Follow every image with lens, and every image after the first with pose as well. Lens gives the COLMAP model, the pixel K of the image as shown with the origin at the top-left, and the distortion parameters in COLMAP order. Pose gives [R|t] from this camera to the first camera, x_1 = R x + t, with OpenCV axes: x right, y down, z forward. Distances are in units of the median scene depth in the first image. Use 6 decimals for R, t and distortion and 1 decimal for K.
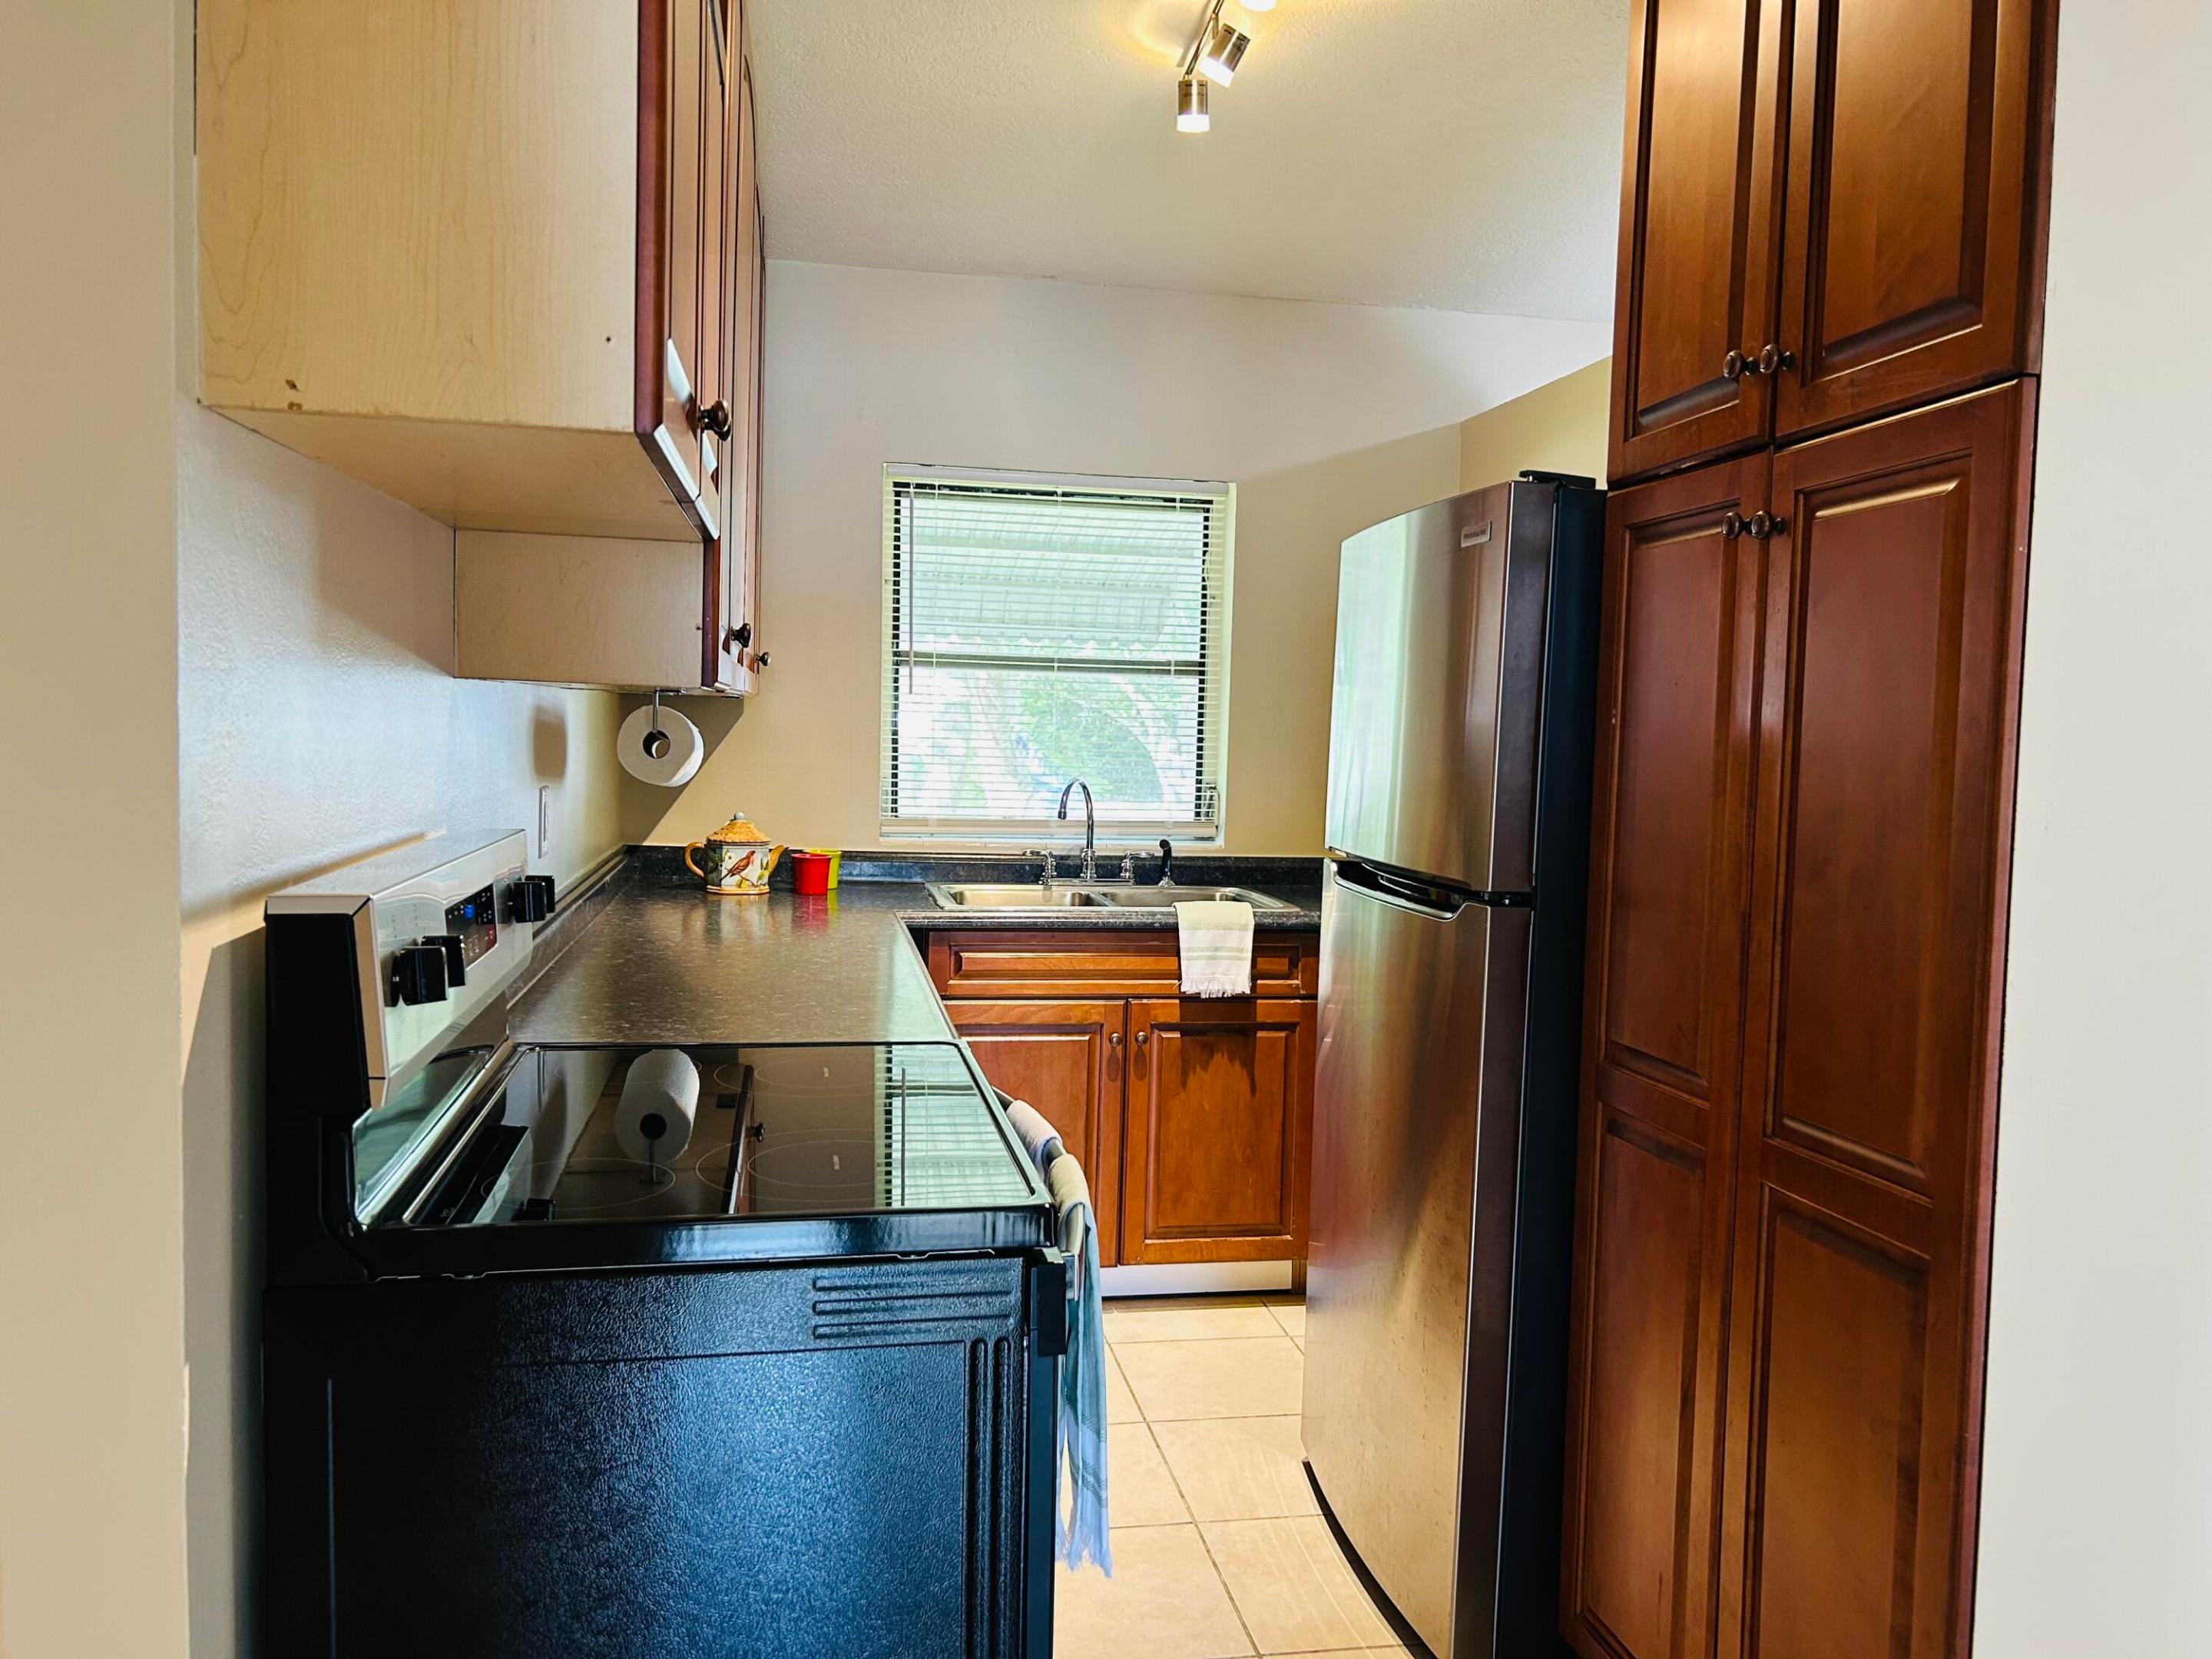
lens RADIAL K [[1630.7, 0, 1106.0], [0, 1630.7, 829.5], [0, 0, 1]] dist [0.045869, -0.000579]
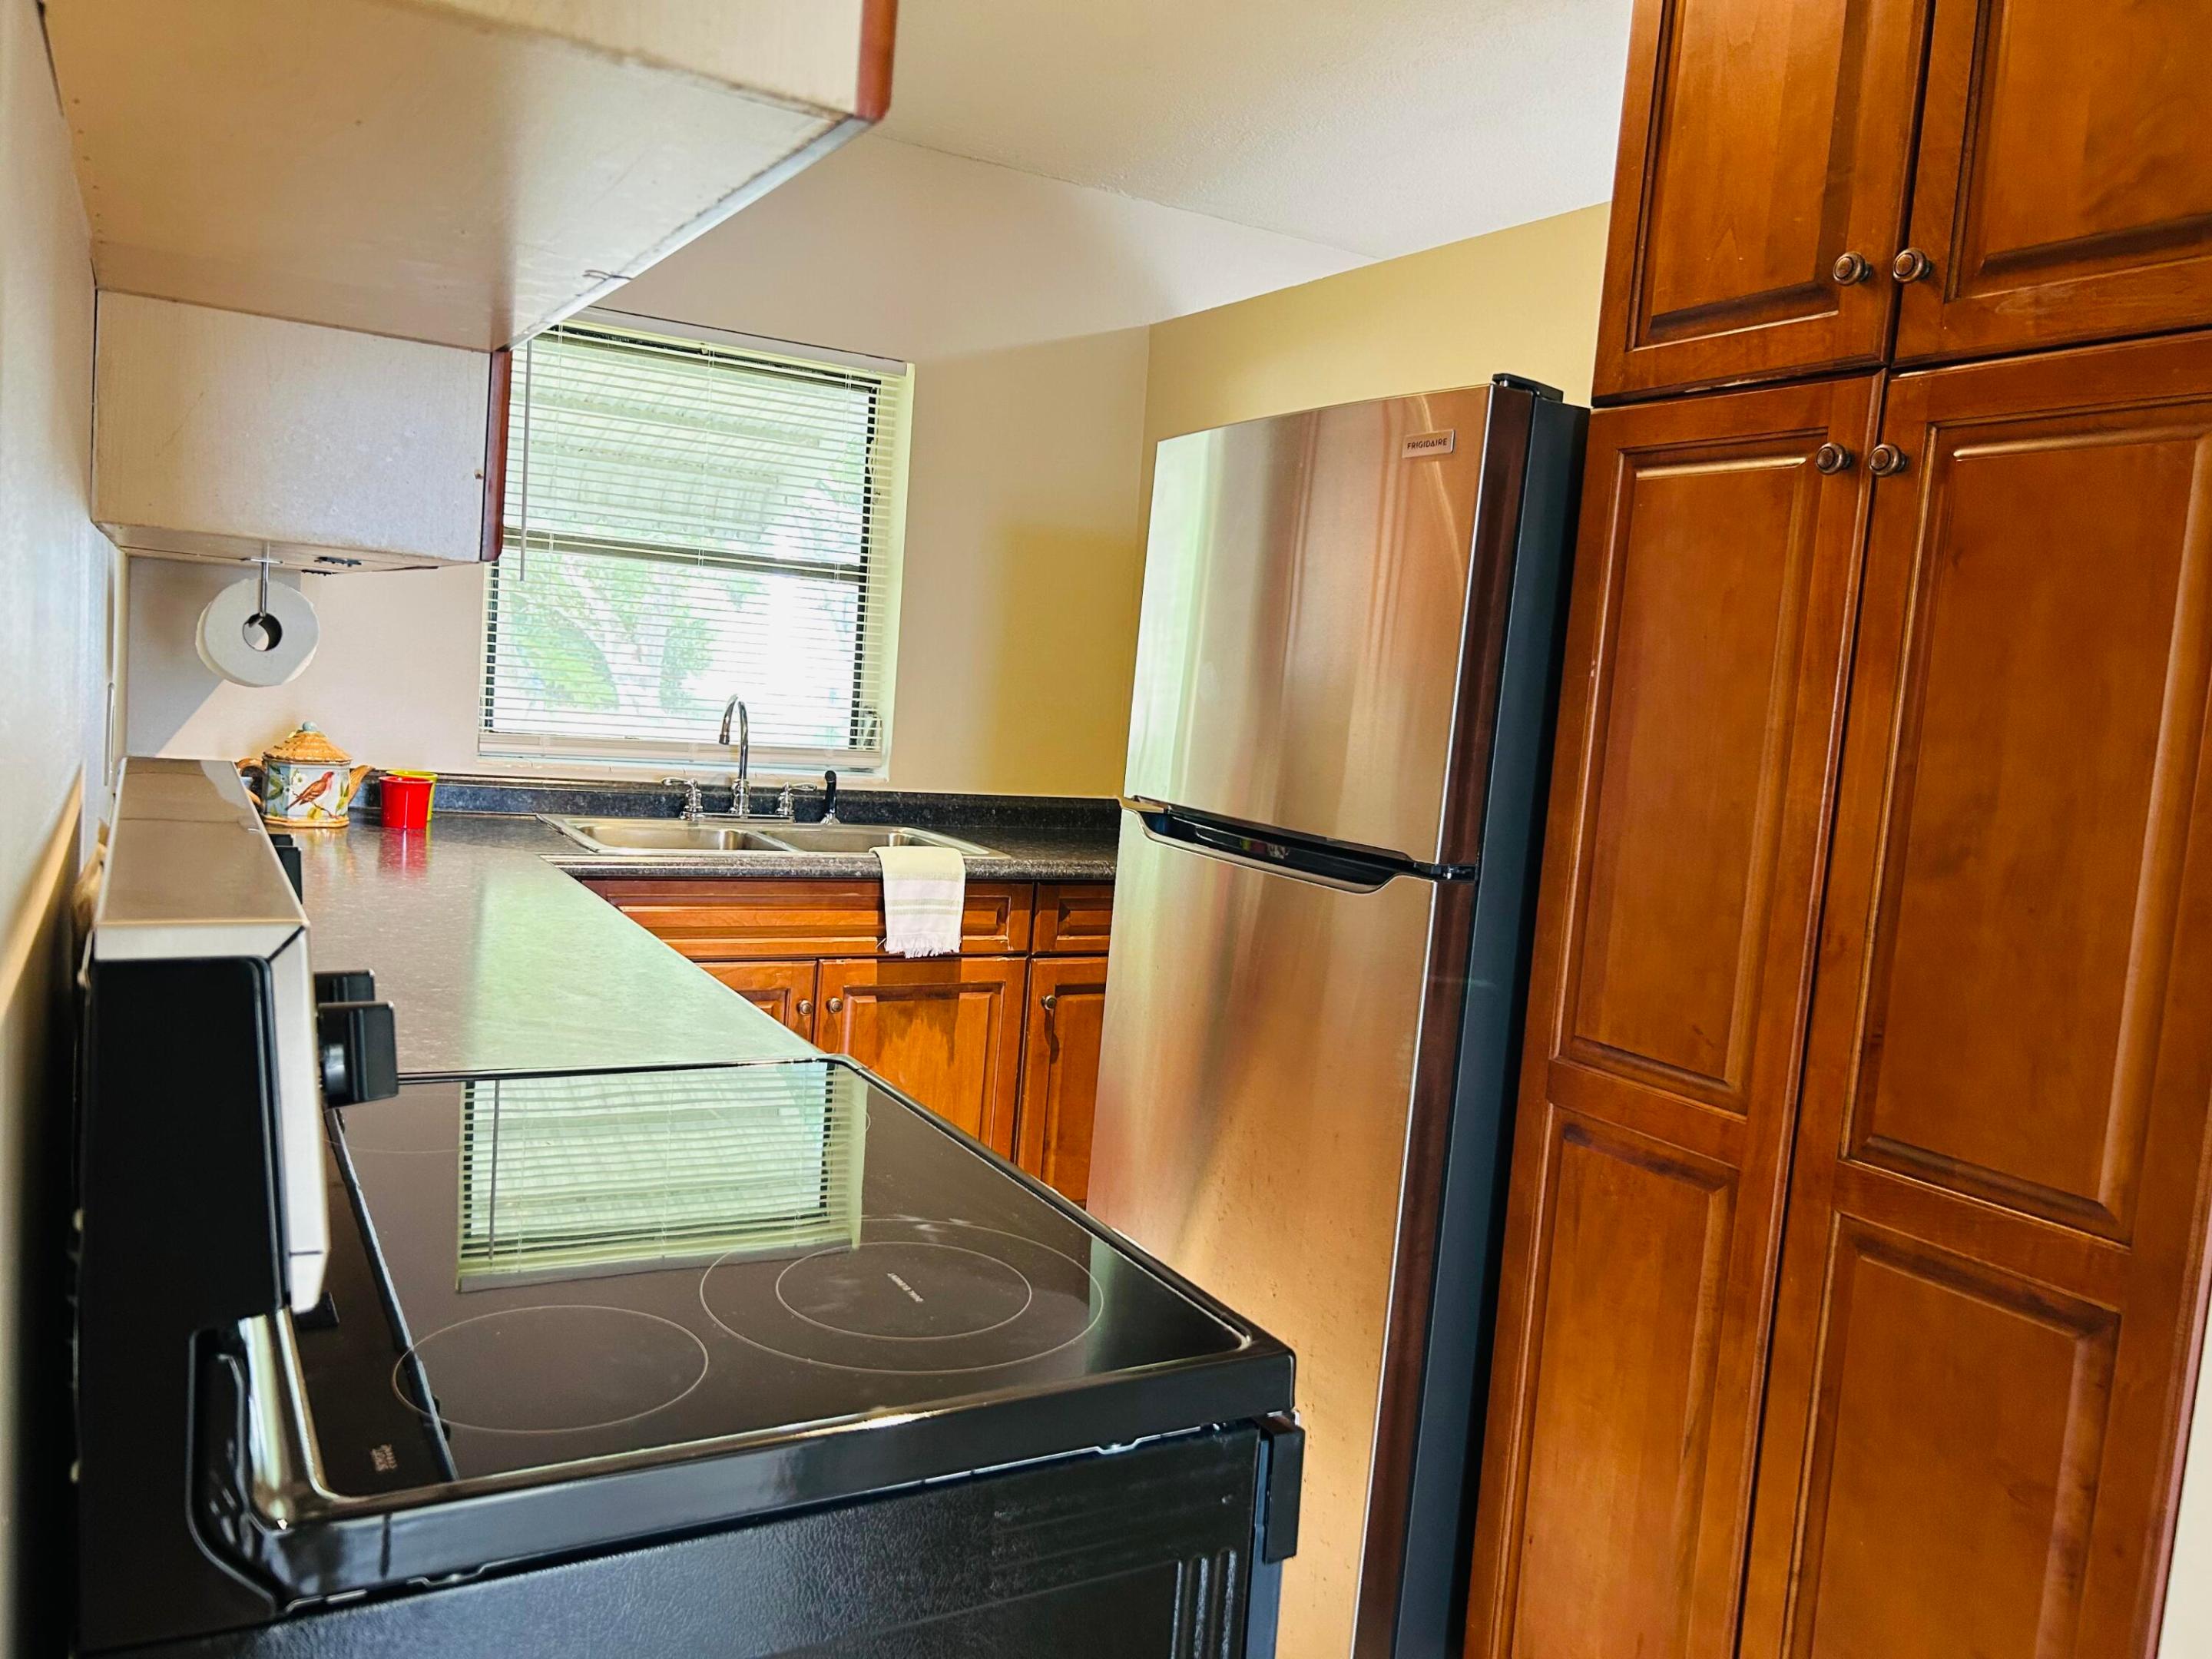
lens RADIAL K [[1678.3, 0, 1097.3], [0, 1678.3, 847.7], [0, 0, 1]] dist [0.037540, -0.003644]
pose [[0.950880, 0.015485, 0.309171, -0.117865], [-0.034069, 0.997916, 0.054799, -0.007544], [-0.307678, -0.062641, 0.949426, 0.119865]]
